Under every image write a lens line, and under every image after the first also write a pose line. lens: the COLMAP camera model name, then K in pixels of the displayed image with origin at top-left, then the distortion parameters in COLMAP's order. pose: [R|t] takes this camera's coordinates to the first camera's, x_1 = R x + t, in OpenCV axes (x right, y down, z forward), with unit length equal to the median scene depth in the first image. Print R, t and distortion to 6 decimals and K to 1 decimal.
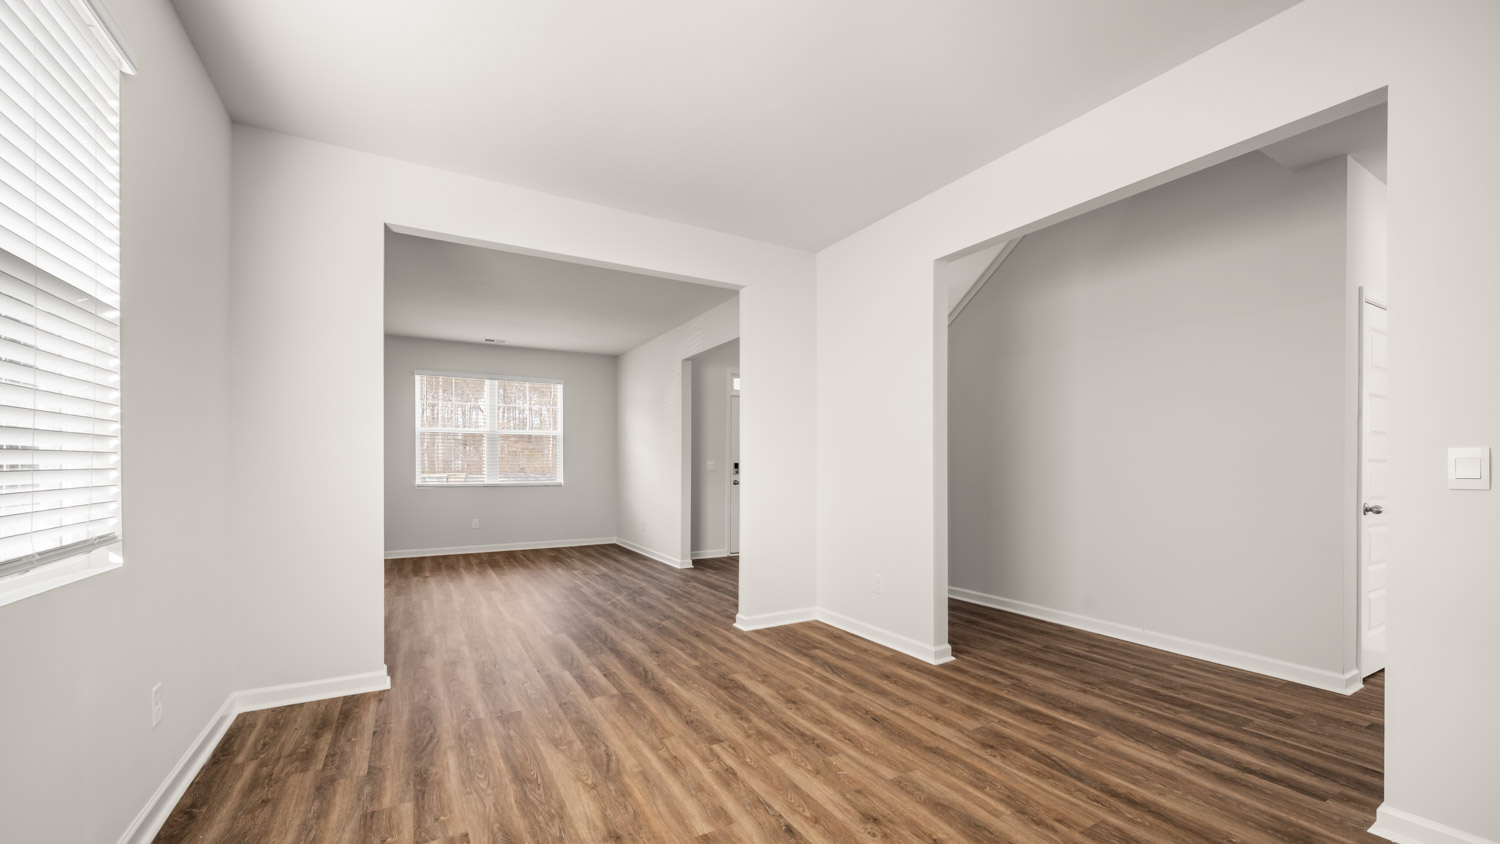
lens RADIAL K [[599.9, 0, 752.2], [0, 599.9, 465.9], [0, 0, 1]] dist [0.001083, 0.000302]
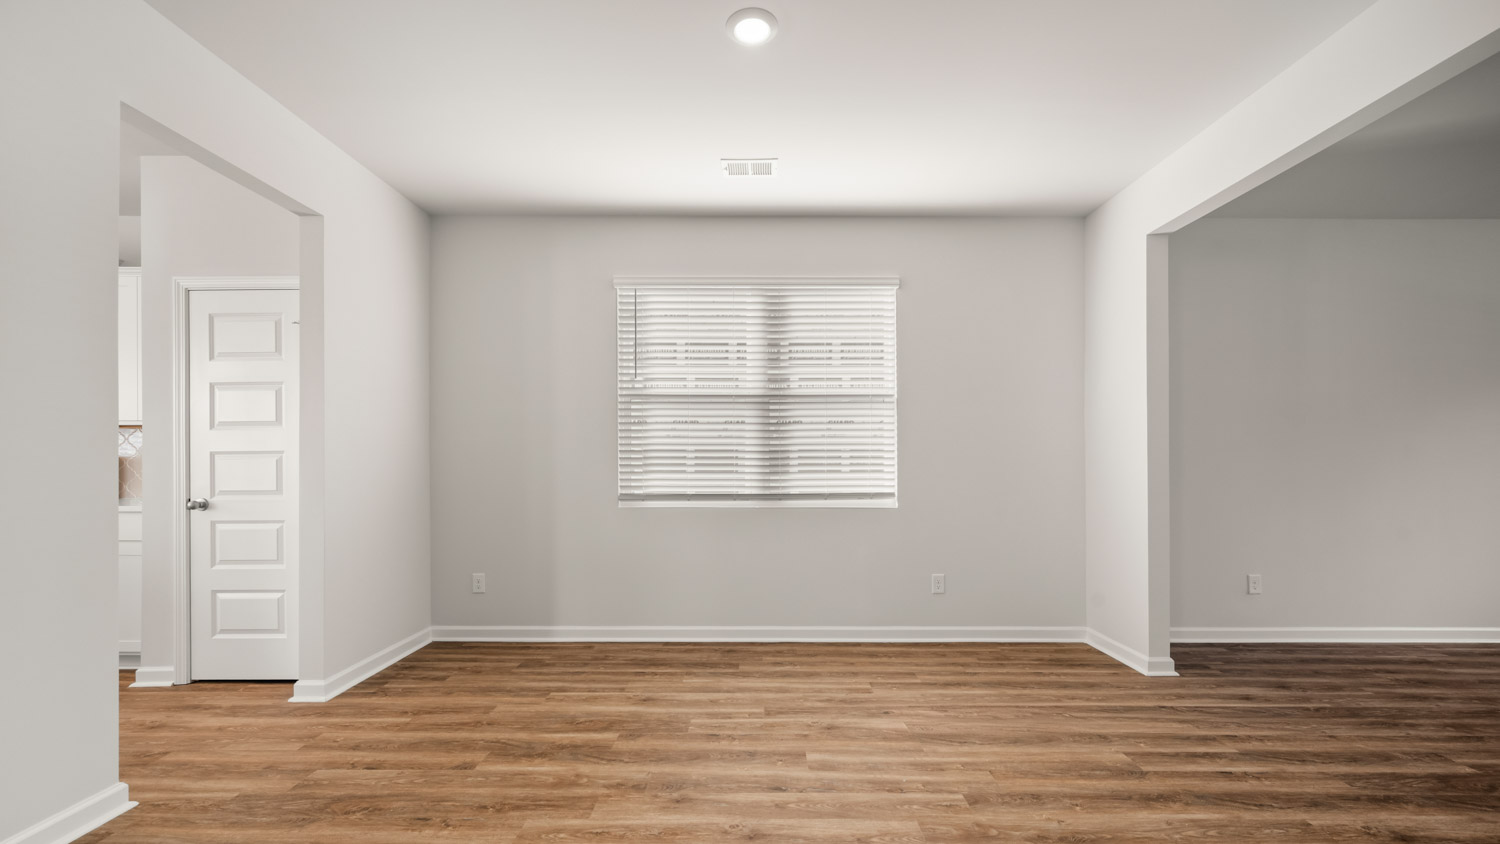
lens RADIAL K [[585.7, 0, 758.0], [0, 585.7, 454.9], [0, 0, 1]] dist [-0.000539, 0.000063]
pose [[-0.502732, -0.013164, -0.864342, 0.699835], [-0.001212, 0.999894, -0.014524, -0.000503], [0.864441, -0.006254, -0.502695, 1.028361]]
